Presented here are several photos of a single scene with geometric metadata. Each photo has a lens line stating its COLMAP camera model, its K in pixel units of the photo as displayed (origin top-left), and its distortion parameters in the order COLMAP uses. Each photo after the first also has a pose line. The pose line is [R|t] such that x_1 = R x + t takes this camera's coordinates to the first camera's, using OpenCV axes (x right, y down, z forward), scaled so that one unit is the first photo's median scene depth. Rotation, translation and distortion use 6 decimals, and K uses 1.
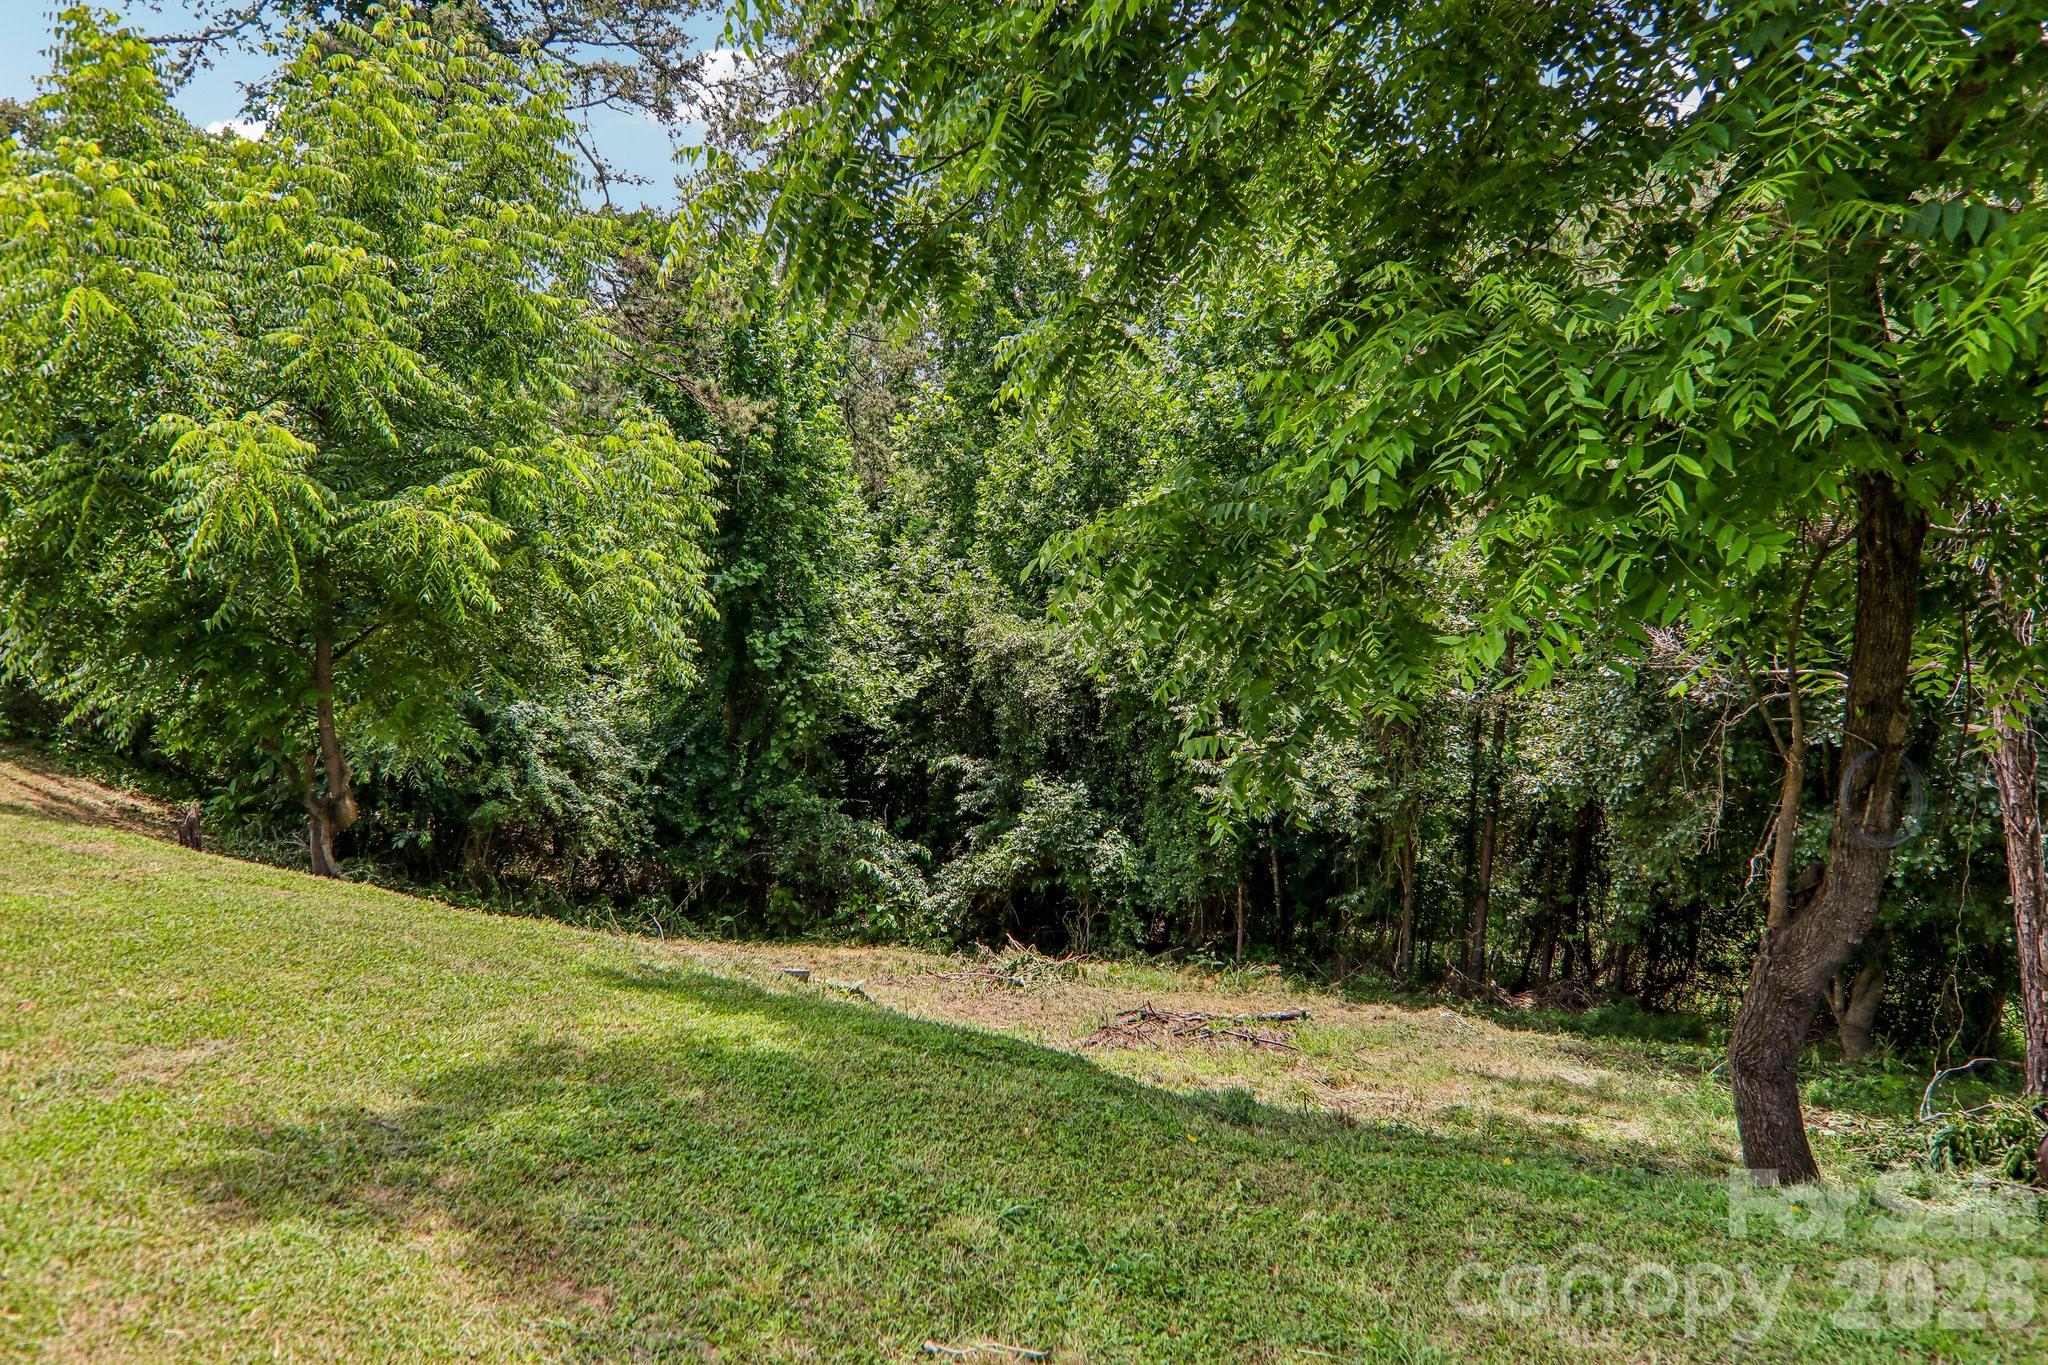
lens RADIAL K [[1382.0, 0, 1024.0], [0, 1382.0, 682.5], [0, 0, 1]] dist [-0.000765, 0.001164]
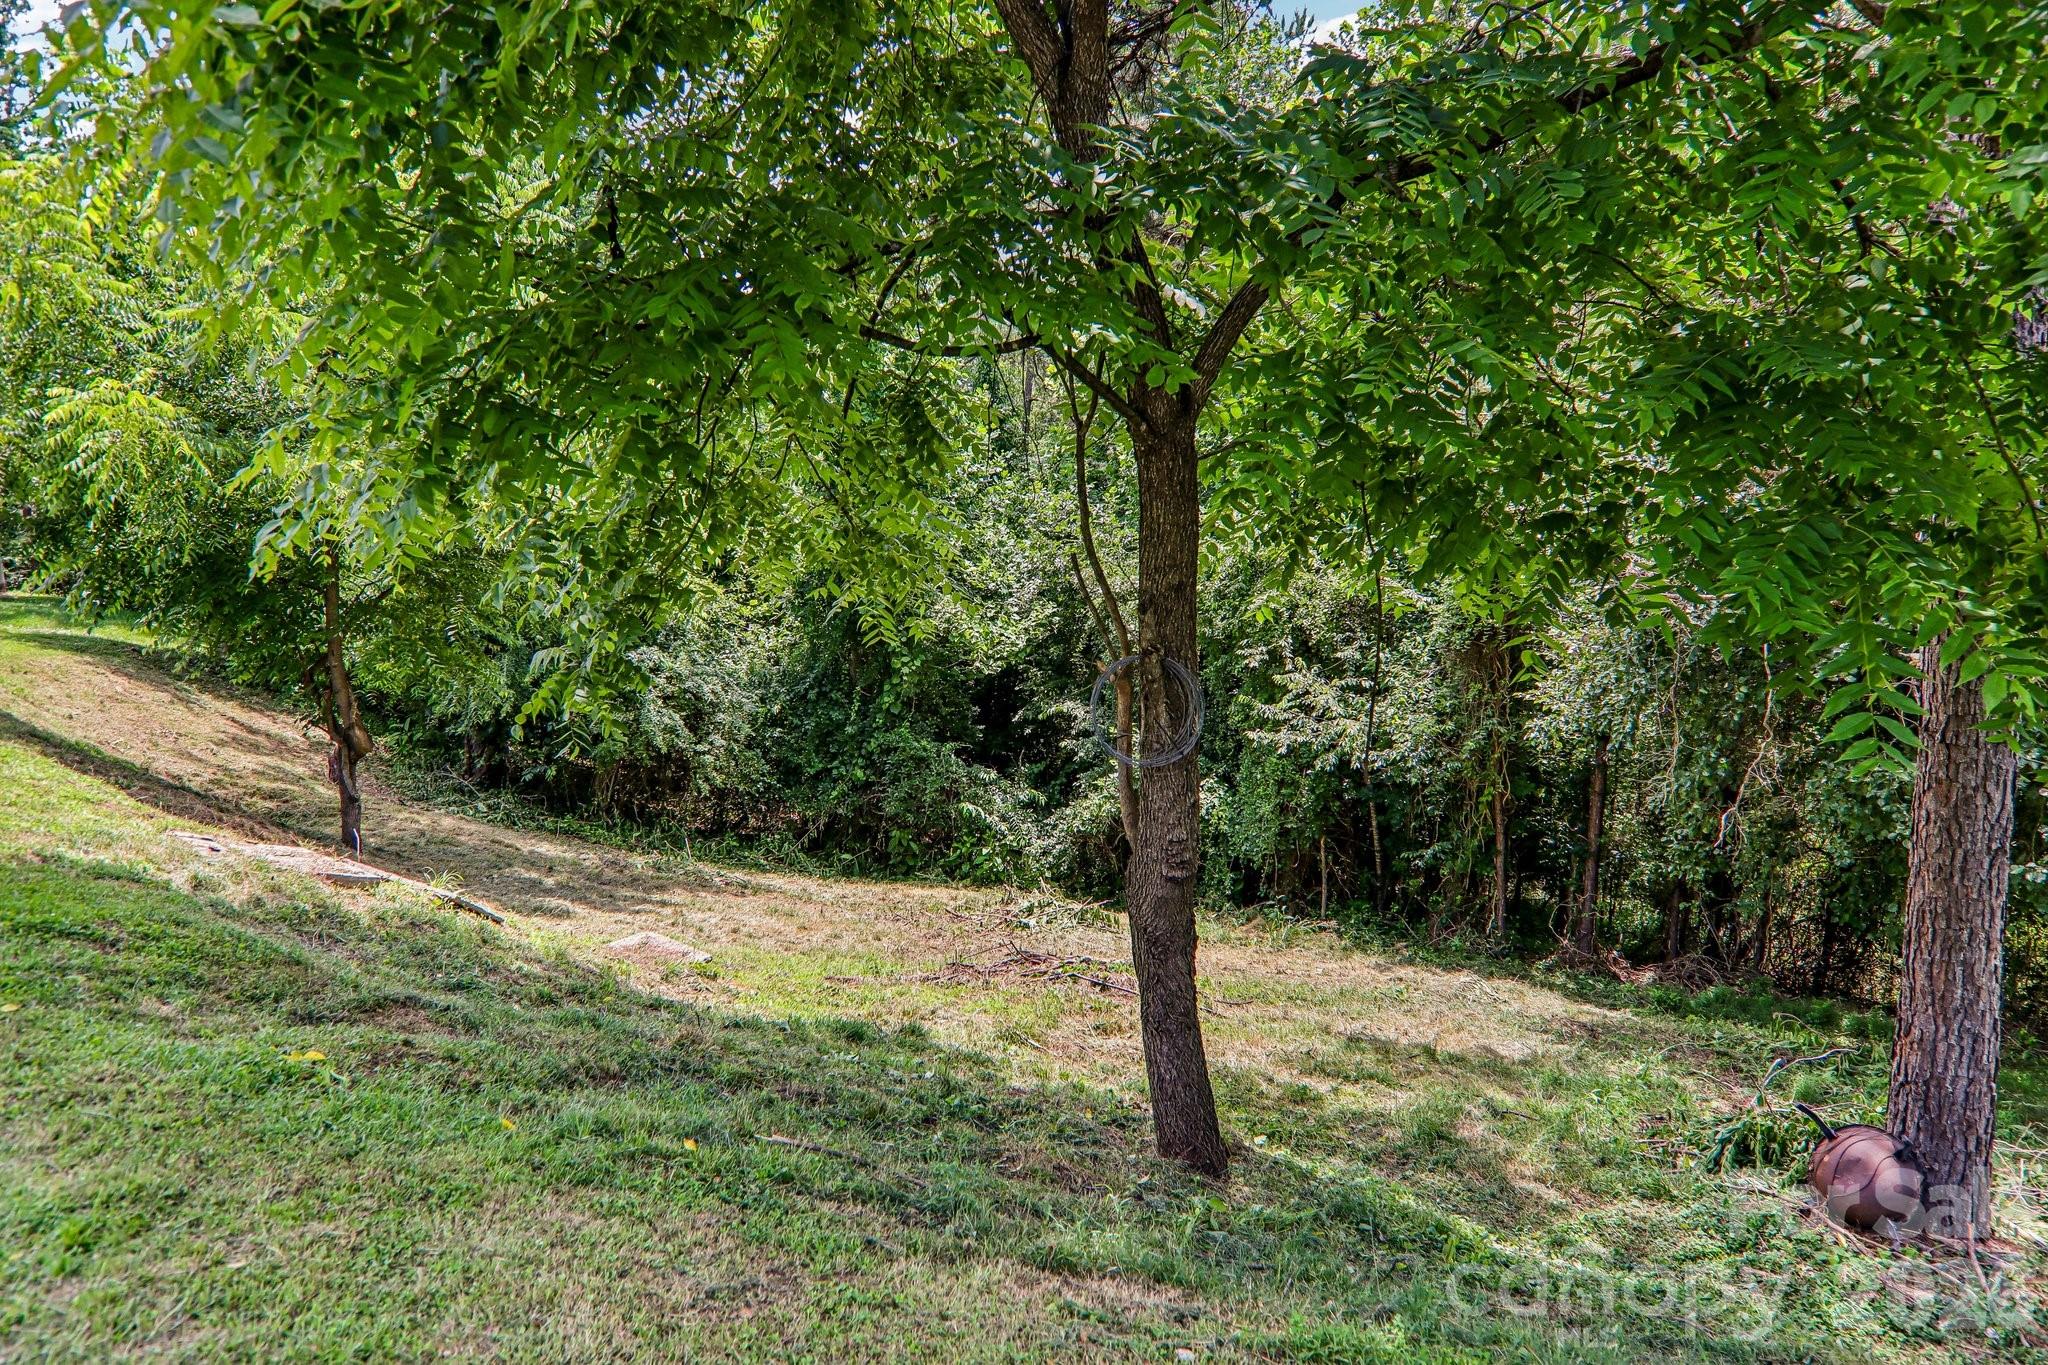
lens RADIAL K [[1382.0, 0, 1024.0], [0, 1382.0, 682.5], [0, 0, 1]] dist [-0.000765, 0.001164]
pose [[0.966343, 0.000310, -0.257257, 0.185687], [0.007590, 0.999530, 0.029716, 0.009887], [0.257145, -0.030669, 0.965886, 0.032359]]
